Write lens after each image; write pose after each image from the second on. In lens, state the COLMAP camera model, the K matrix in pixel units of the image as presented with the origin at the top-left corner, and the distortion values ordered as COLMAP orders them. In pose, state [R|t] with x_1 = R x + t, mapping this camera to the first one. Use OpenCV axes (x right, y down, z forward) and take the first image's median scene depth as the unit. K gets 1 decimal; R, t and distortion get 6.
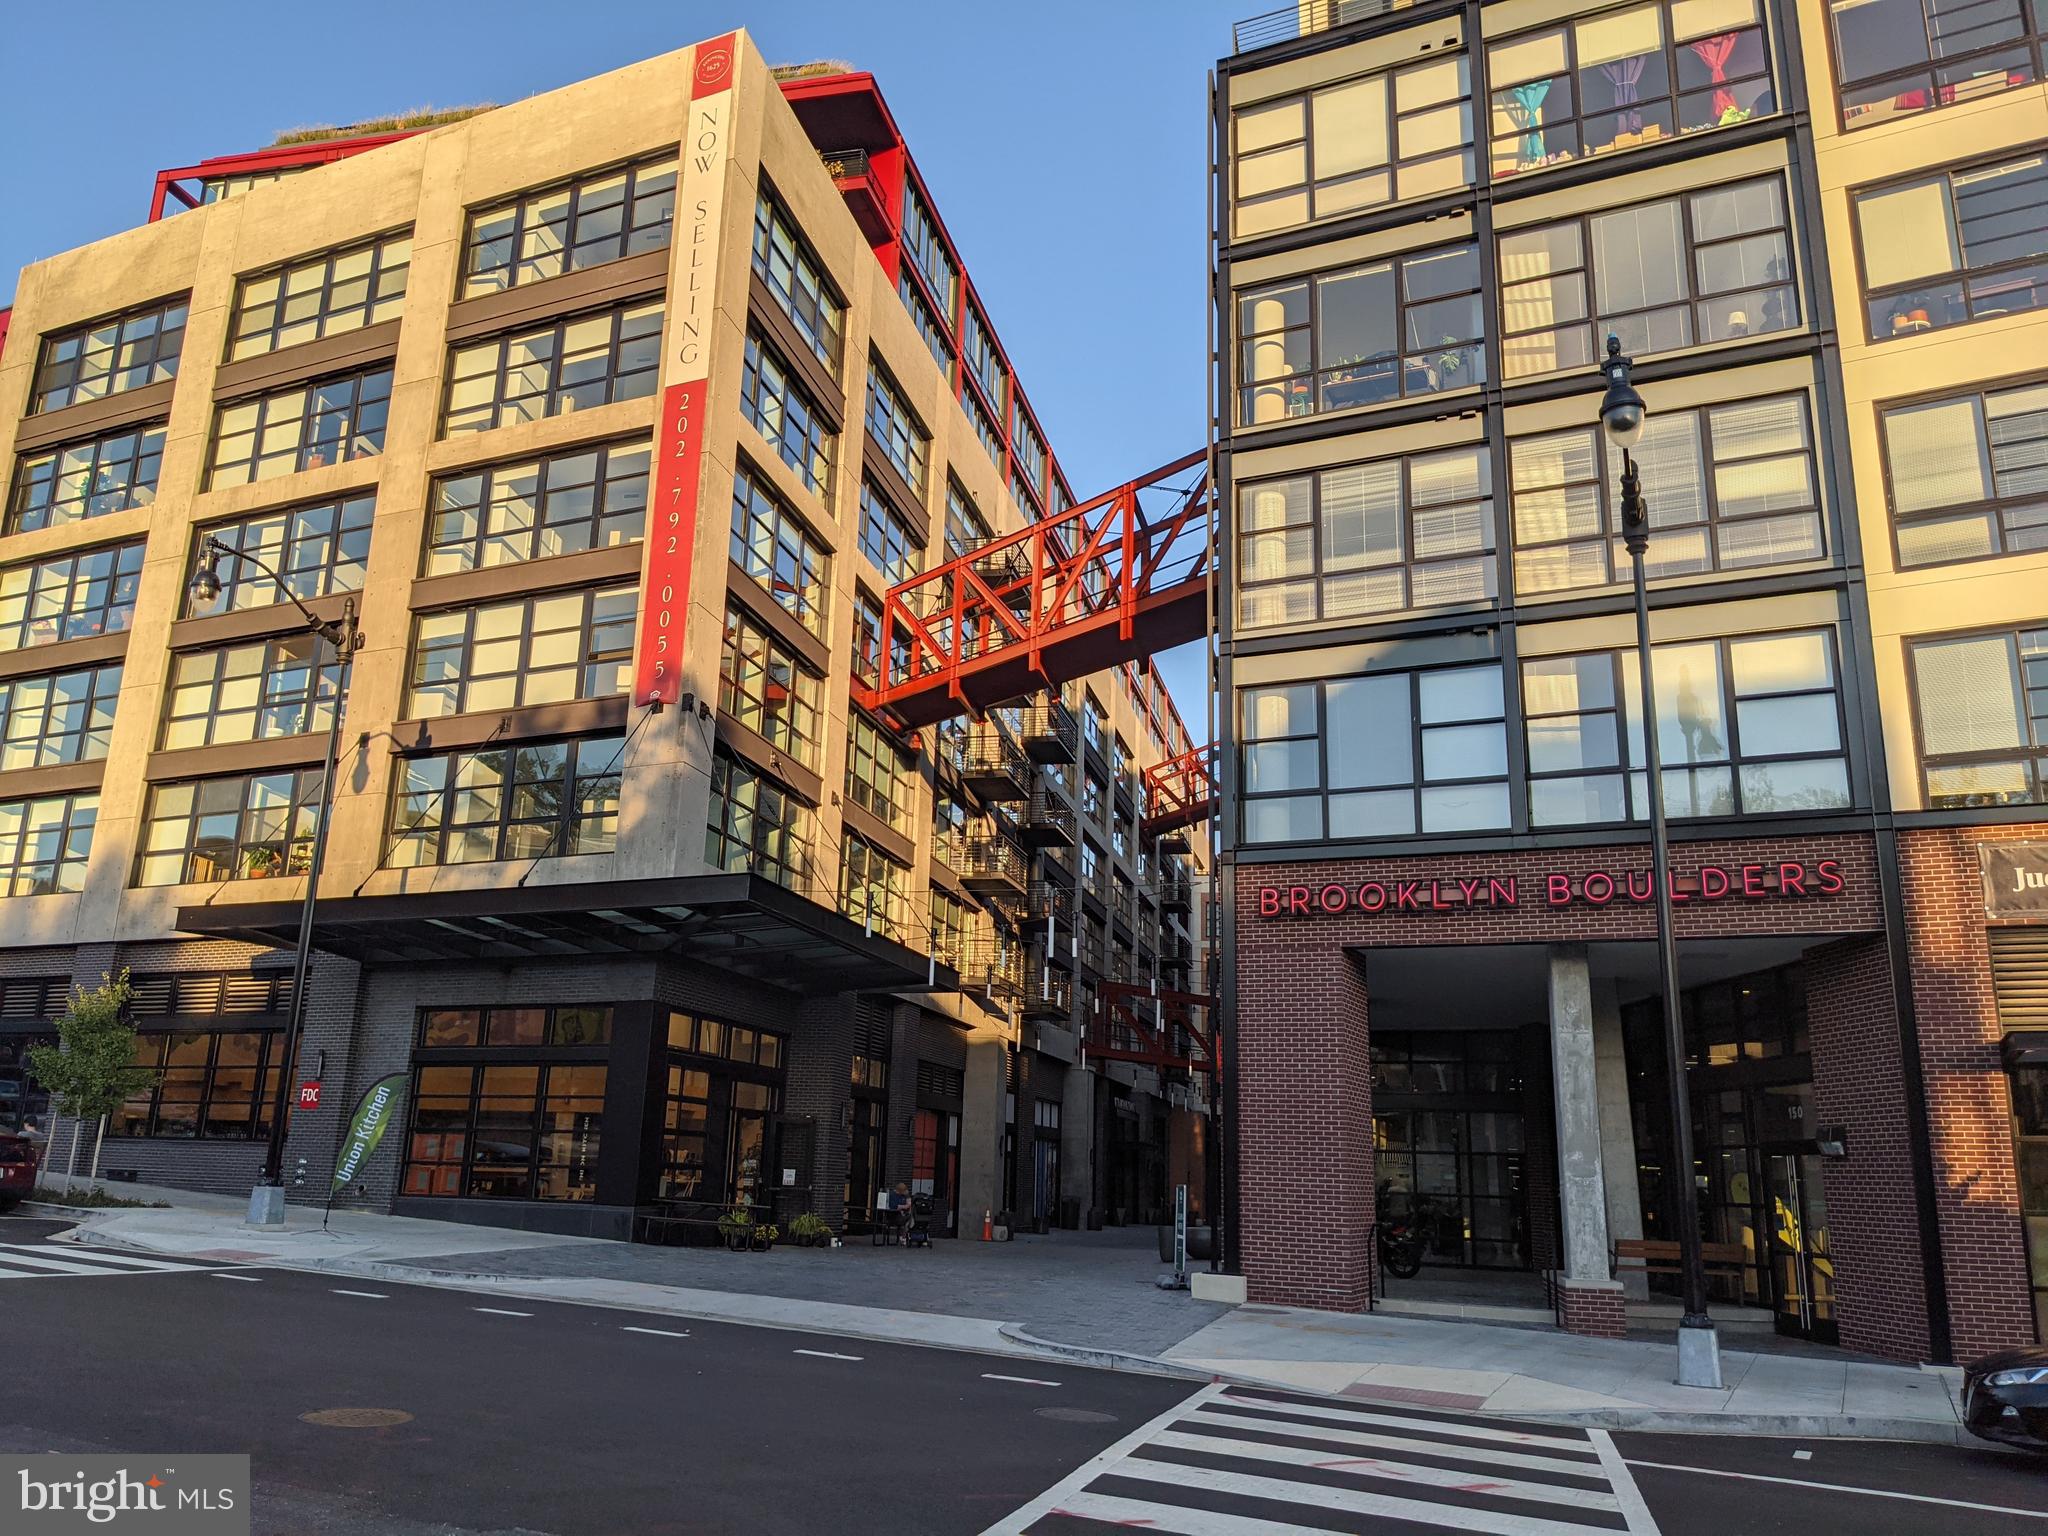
lens RADIAL K [[1599.2, 0, 1024.0], [0, 1599.2, 768.0], [0, 0, 1]] dist [0.052714, -0.105372]
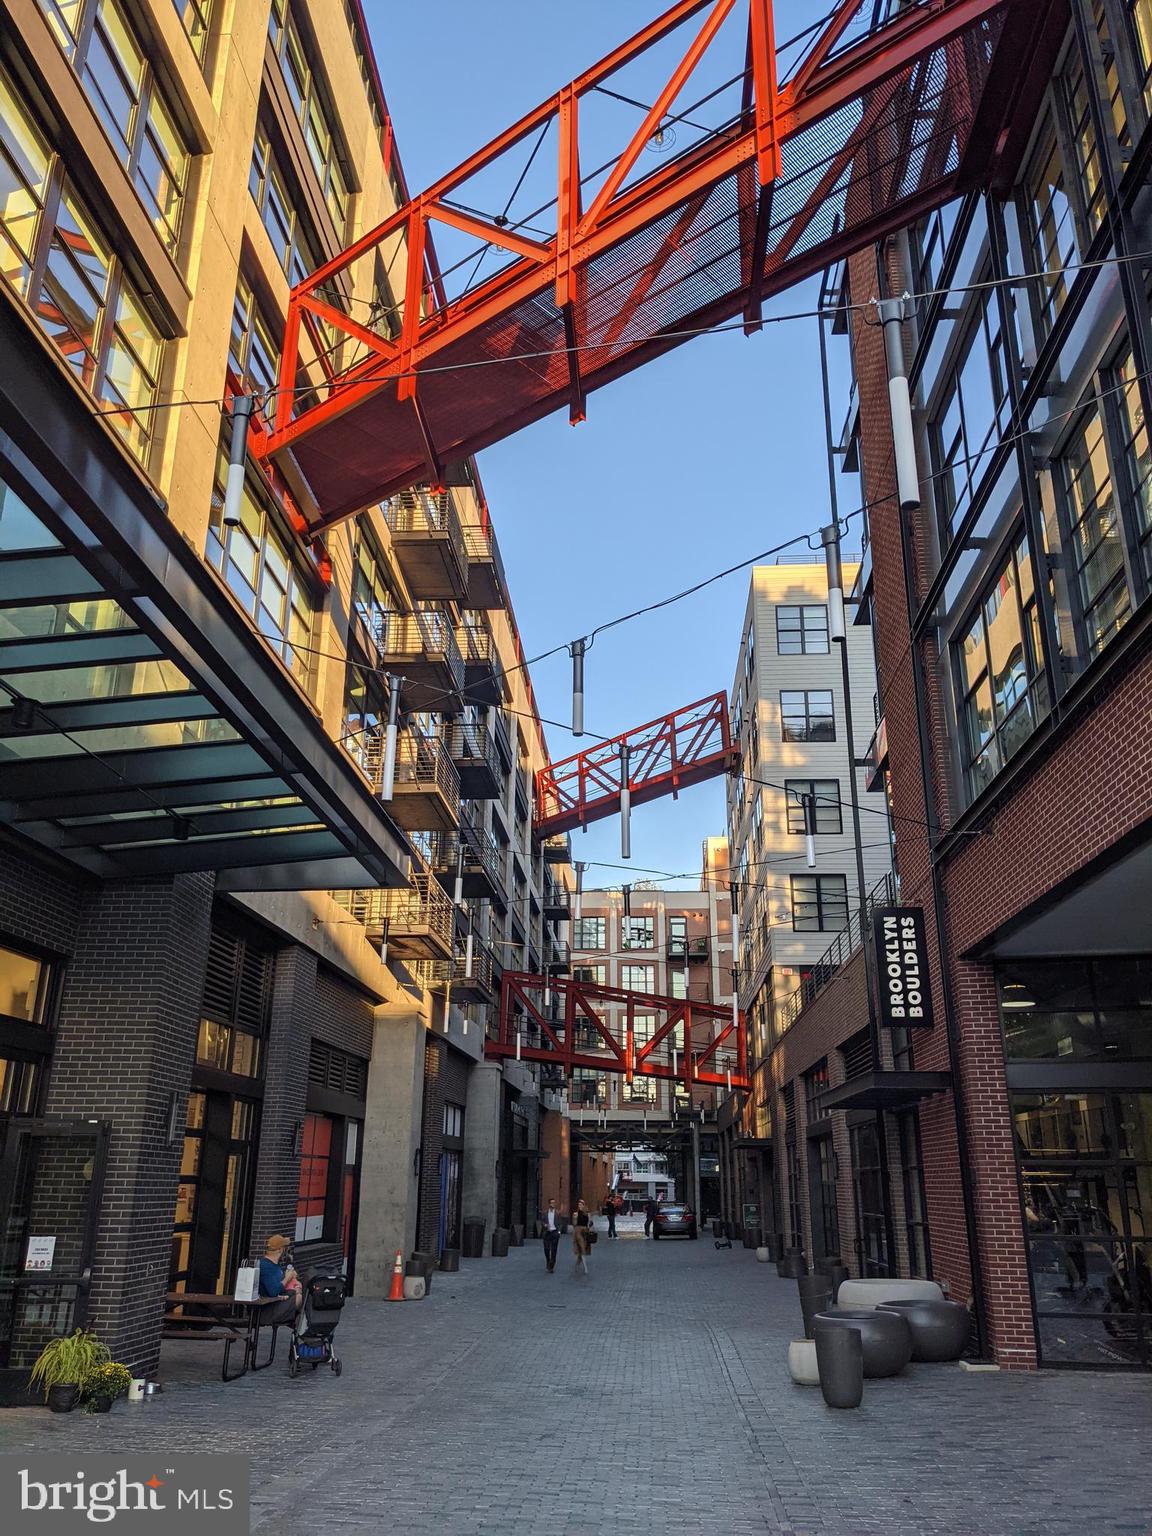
lens RADIAL K [[1199.4, 0, 576.0], [0, 1199.4, 768.0], [0, 0, 1]] dist [0.052714, -0.105372]
pose [[0.986063, 0.033993, 0.162865, -0.041171], [-0.021932, 0.996920, -0.075294, 0.102649], [-0.164923, 0.070673, 0.983771, 0.463893]]
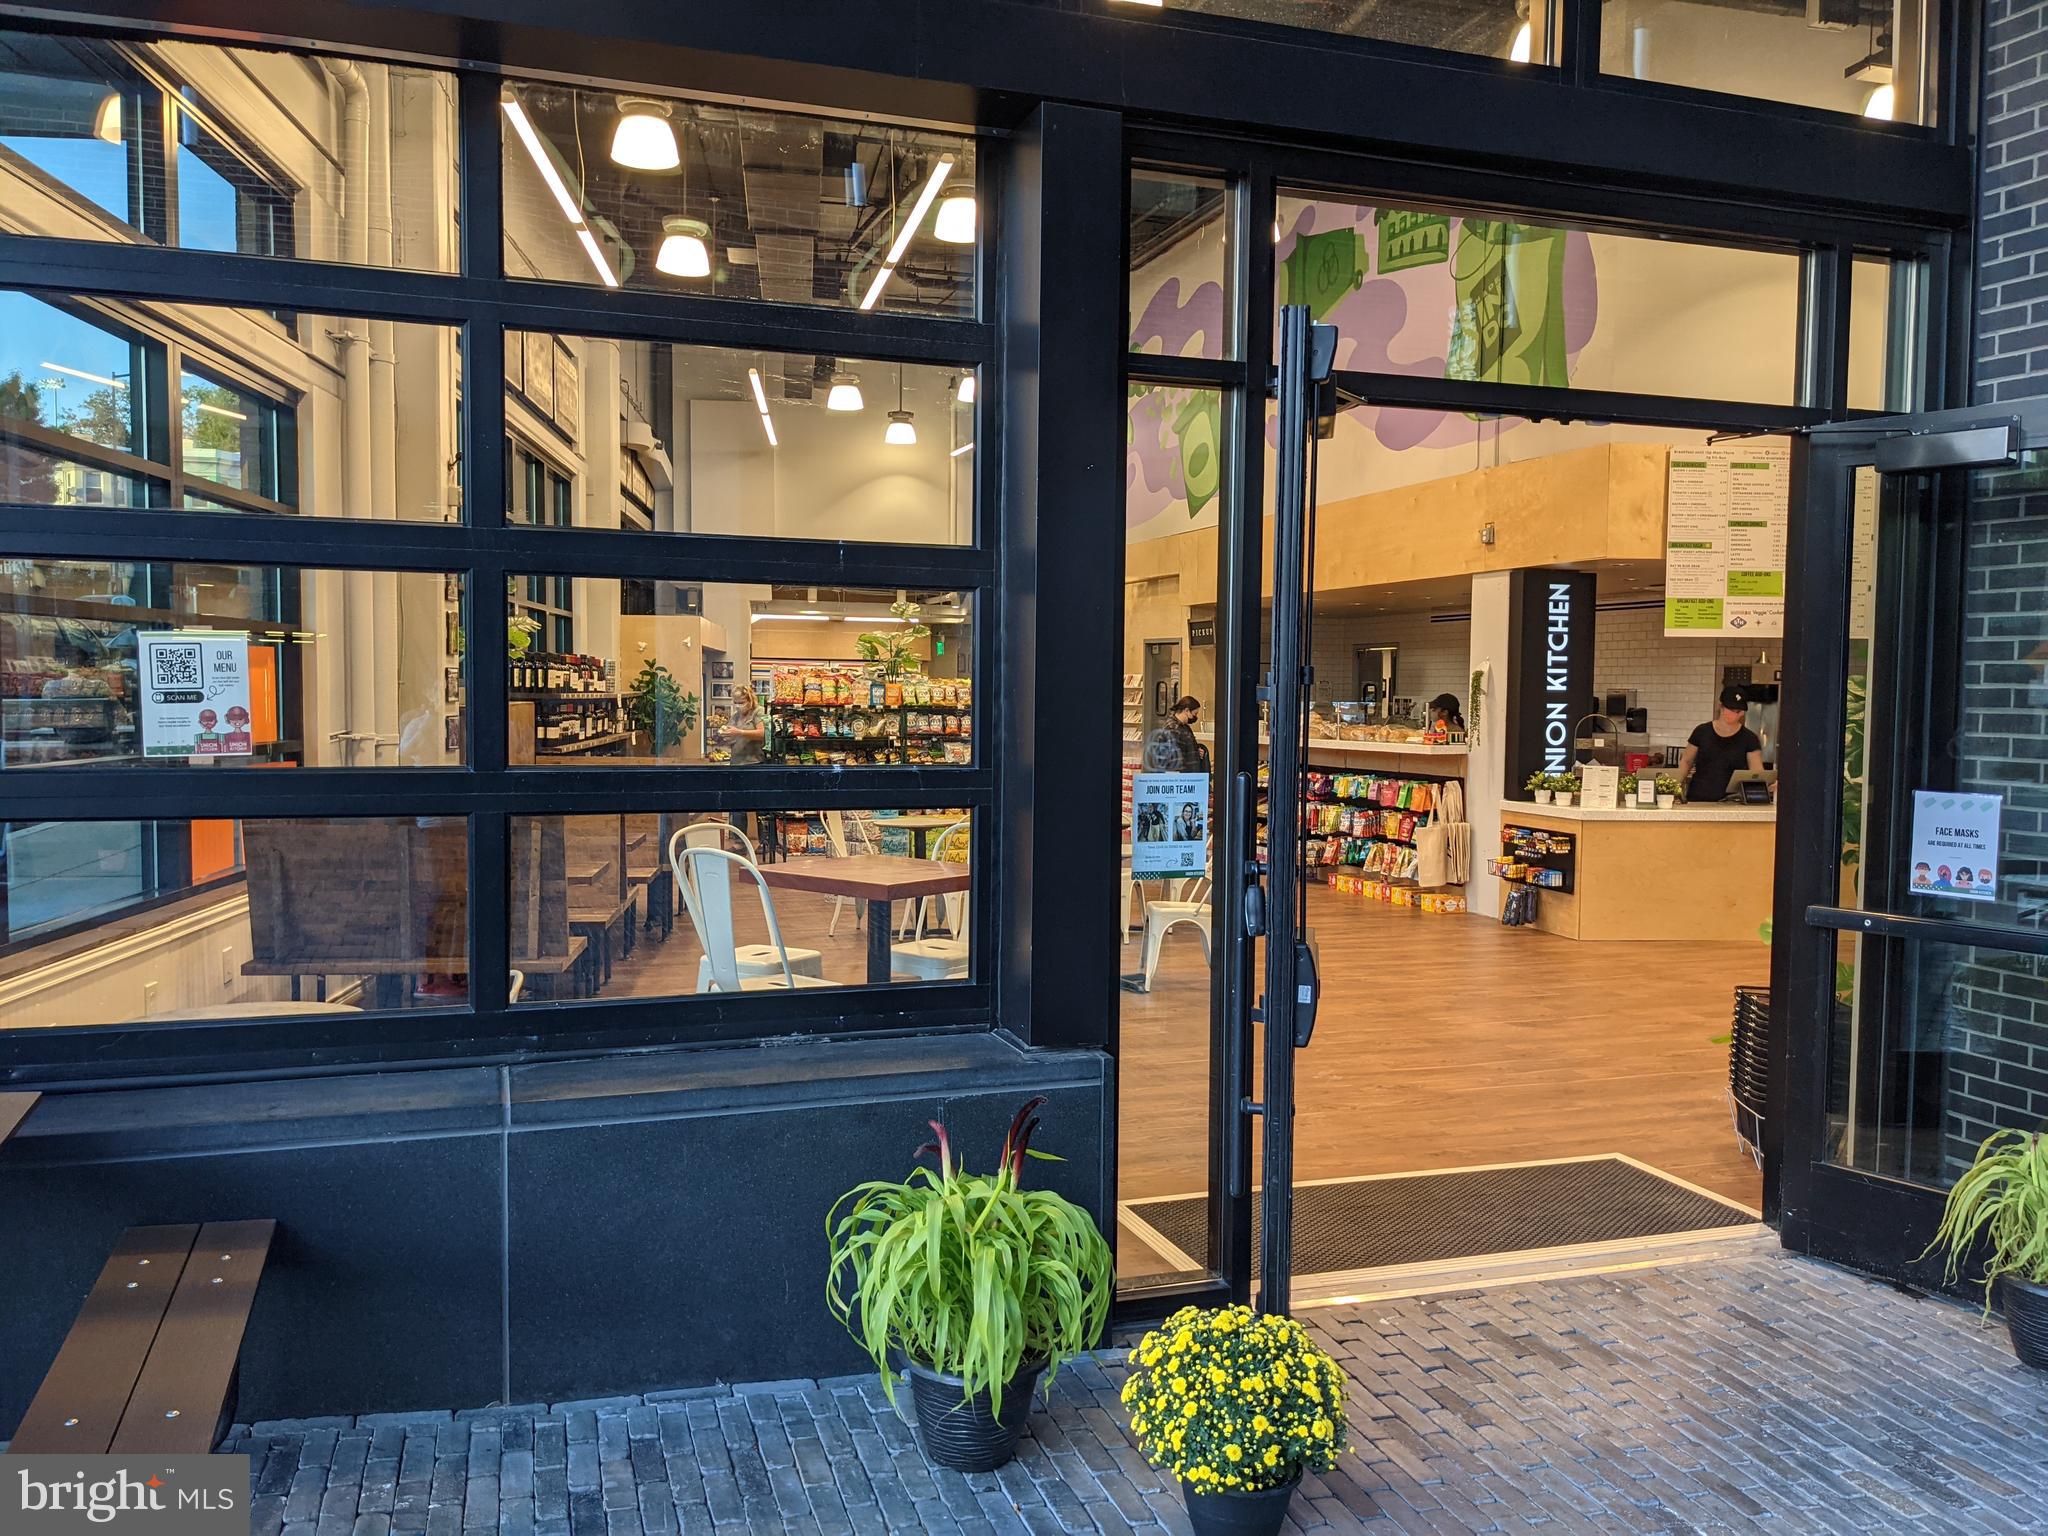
lens RADIAL K [[1599.2, 0, 1024.0], [0, 1599.2, 768.0], [0, 0, 1]] dist [0.052714, -0.105372]
pose [[0.531628, 0.026430, -0.846565, -0.053609], [0.214944, 0.962581, 0.165033, 0.156128], [0.819250, -0.269701, 0.506055, 0.648972]]
